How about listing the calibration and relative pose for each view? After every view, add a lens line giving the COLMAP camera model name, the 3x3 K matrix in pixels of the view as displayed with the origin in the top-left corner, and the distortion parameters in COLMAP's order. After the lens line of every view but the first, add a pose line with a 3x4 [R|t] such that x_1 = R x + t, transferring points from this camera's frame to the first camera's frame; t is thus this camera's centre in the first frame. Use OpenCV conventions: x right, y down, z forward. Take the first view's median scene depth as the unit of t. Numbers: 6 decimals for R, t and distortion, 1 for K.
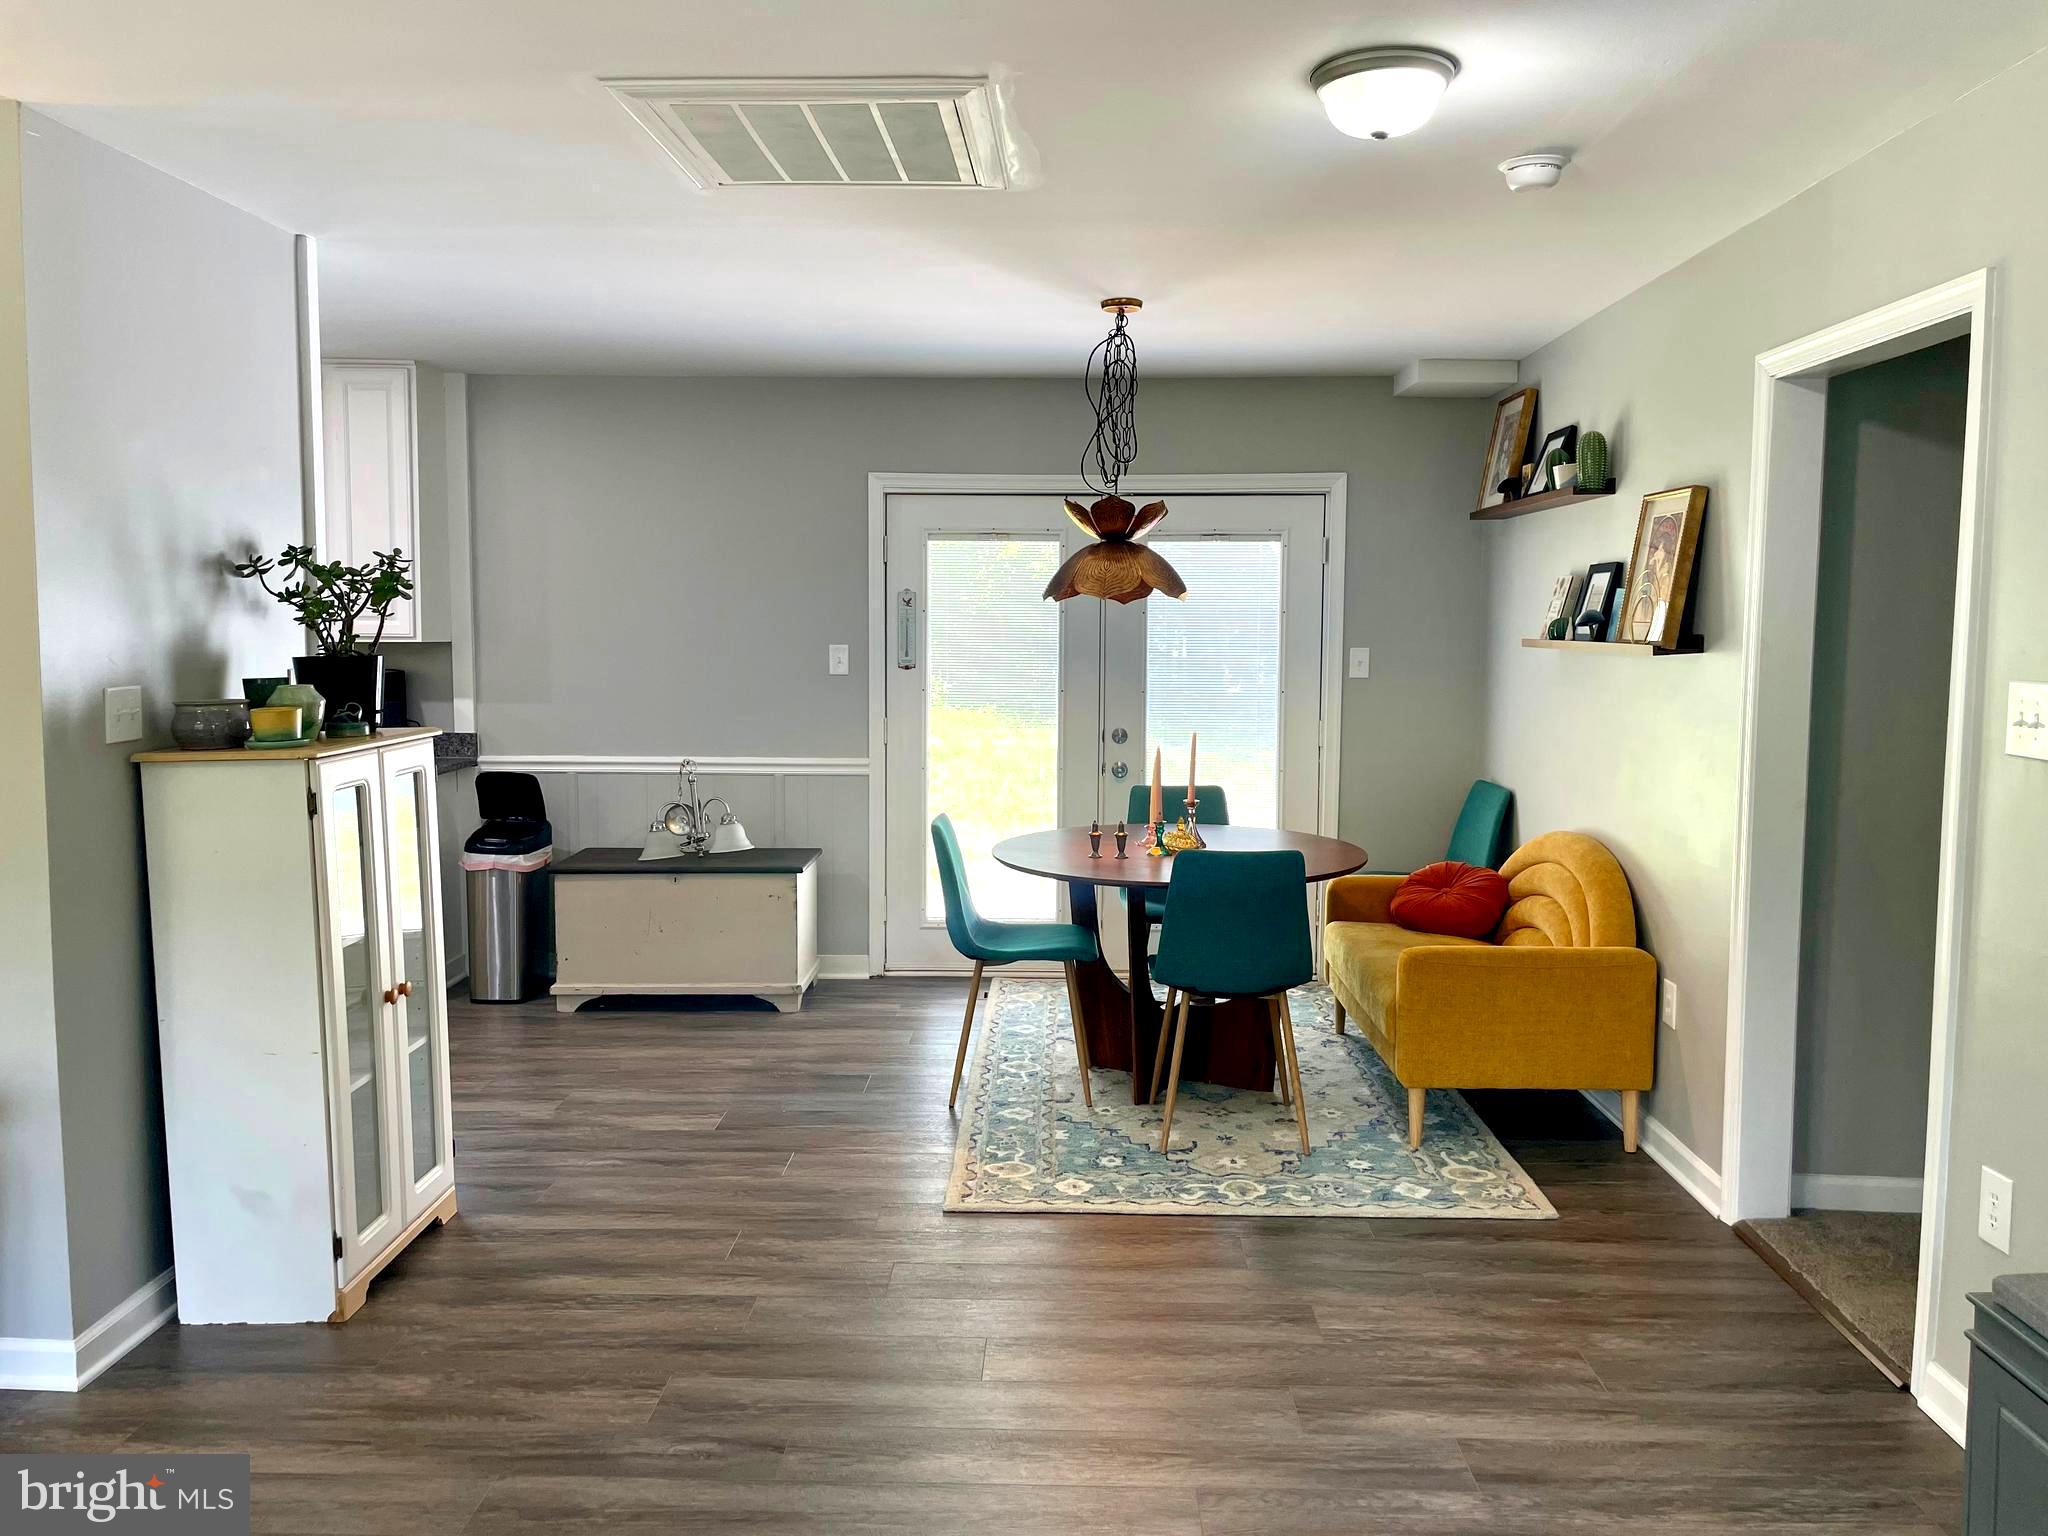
lens RADIAL K [[1551.5, 0, 1027.5], [0, 1551.5, 742.1], [0, 0, 1]] dist [0.078802, -0.100508]
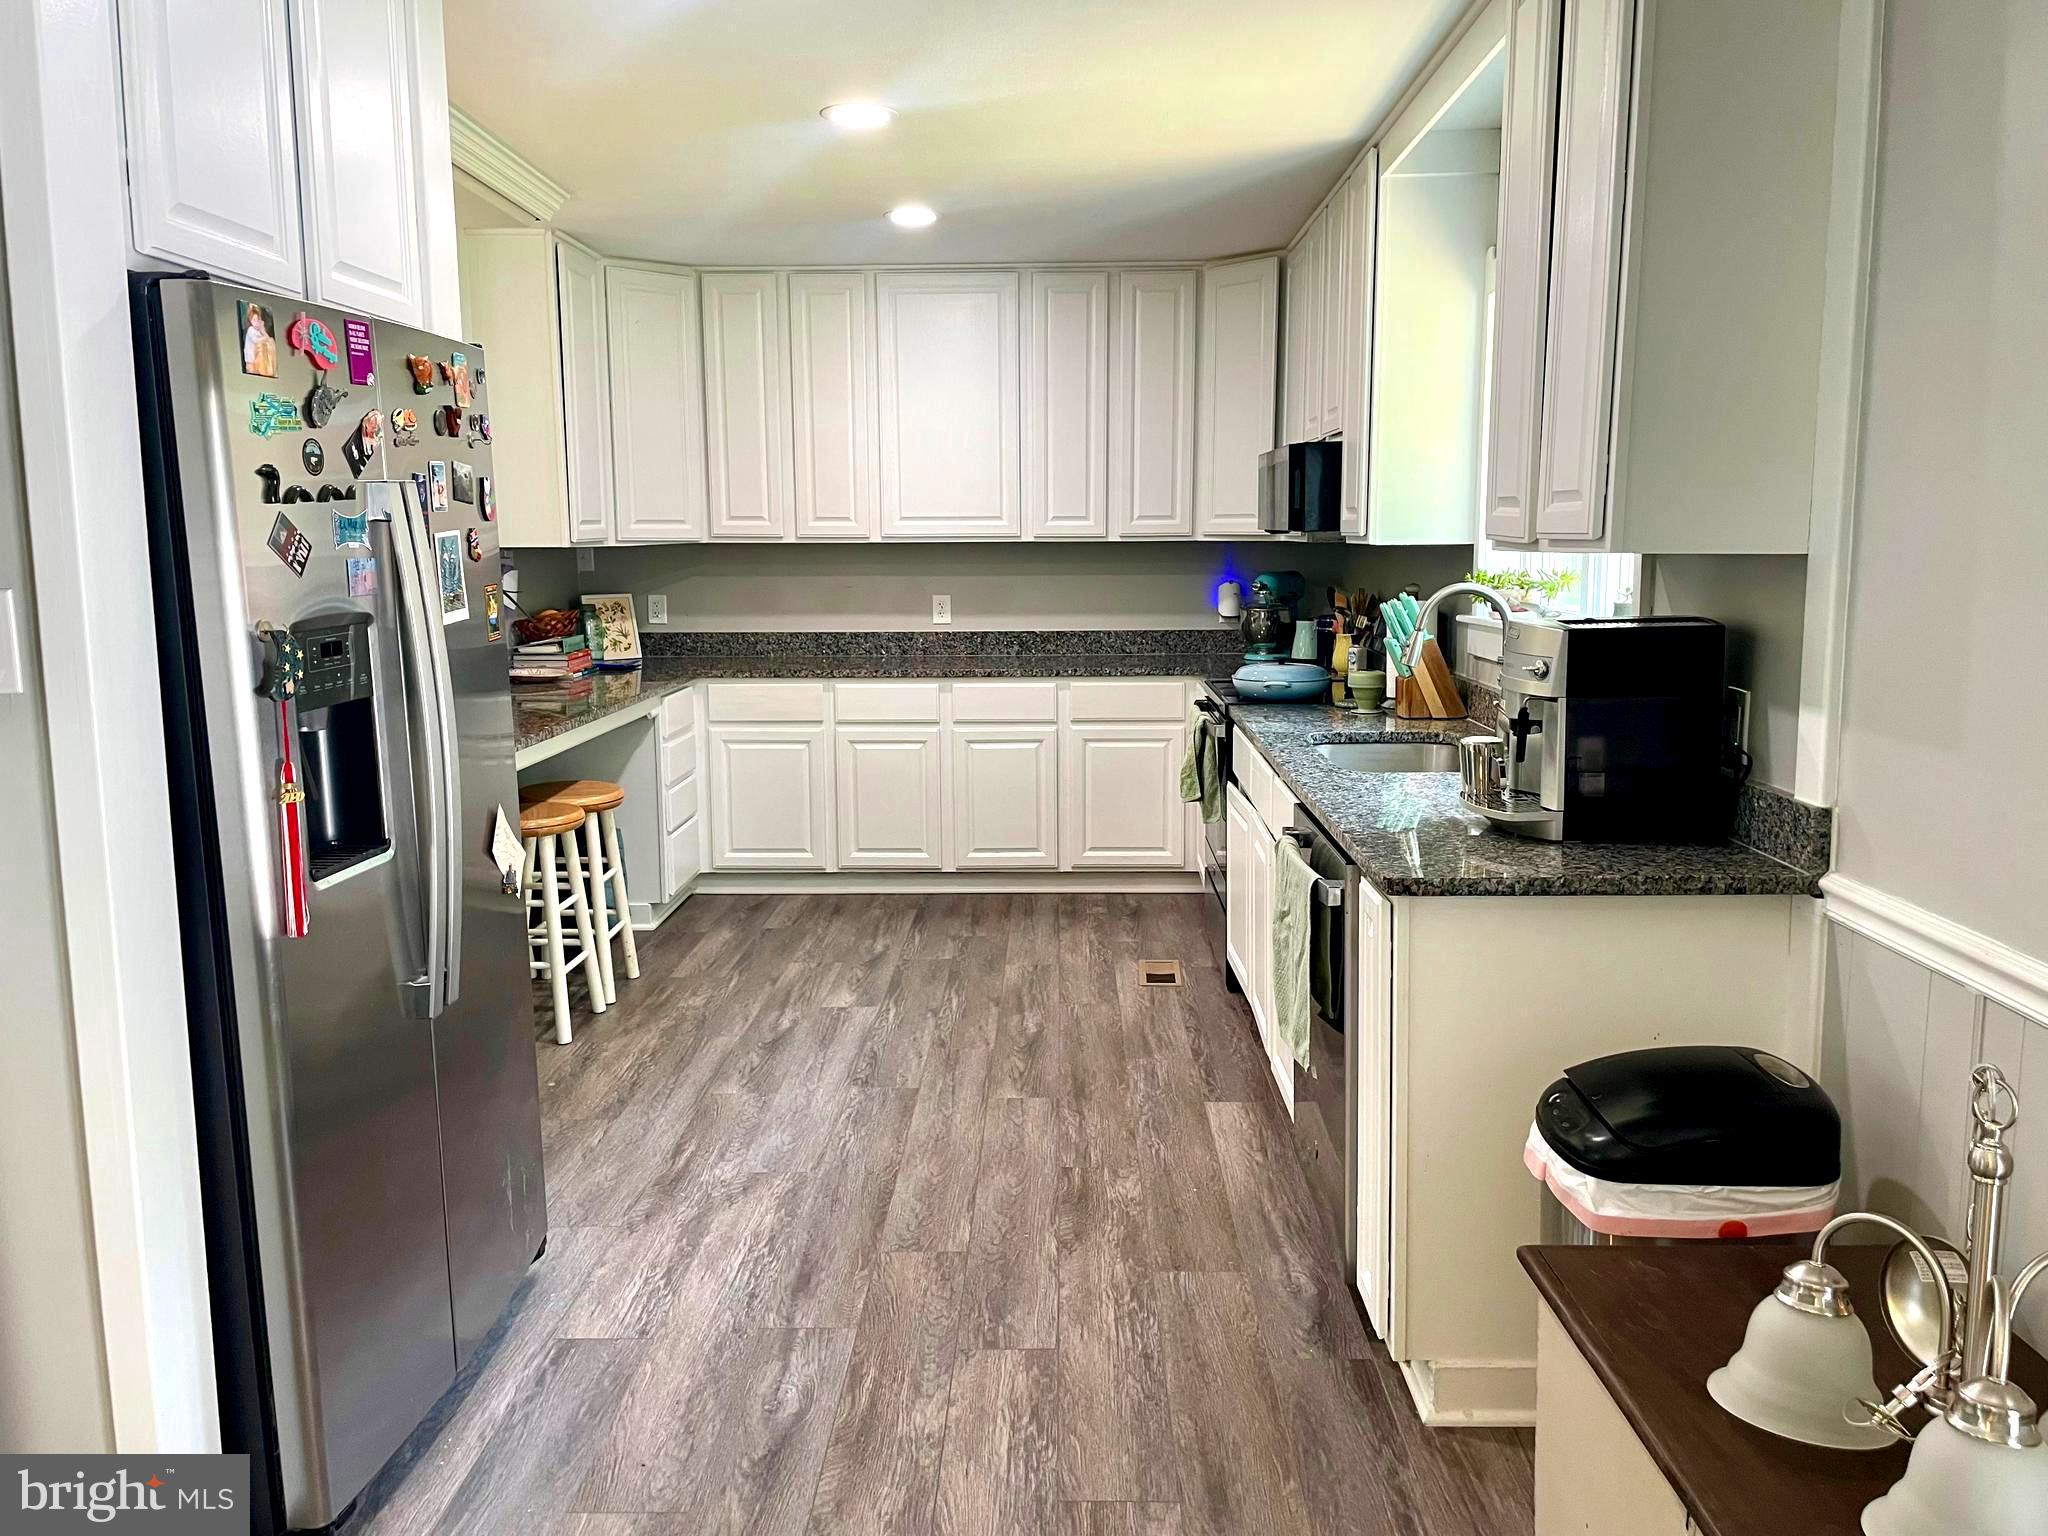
lens RADIAL K [[1551.5, 0, 1027.2], [0, 1551.5, 761.6], [0, 0, 1]] dist [0.078802, -0.100508]
pose [[0.011073, 0.142225, -0.989772, 0.004390], [-0.074890, 0.987171, 0.141013, -0.082517], [0.997130, 0.072563, 0.021582, 1.236821]]
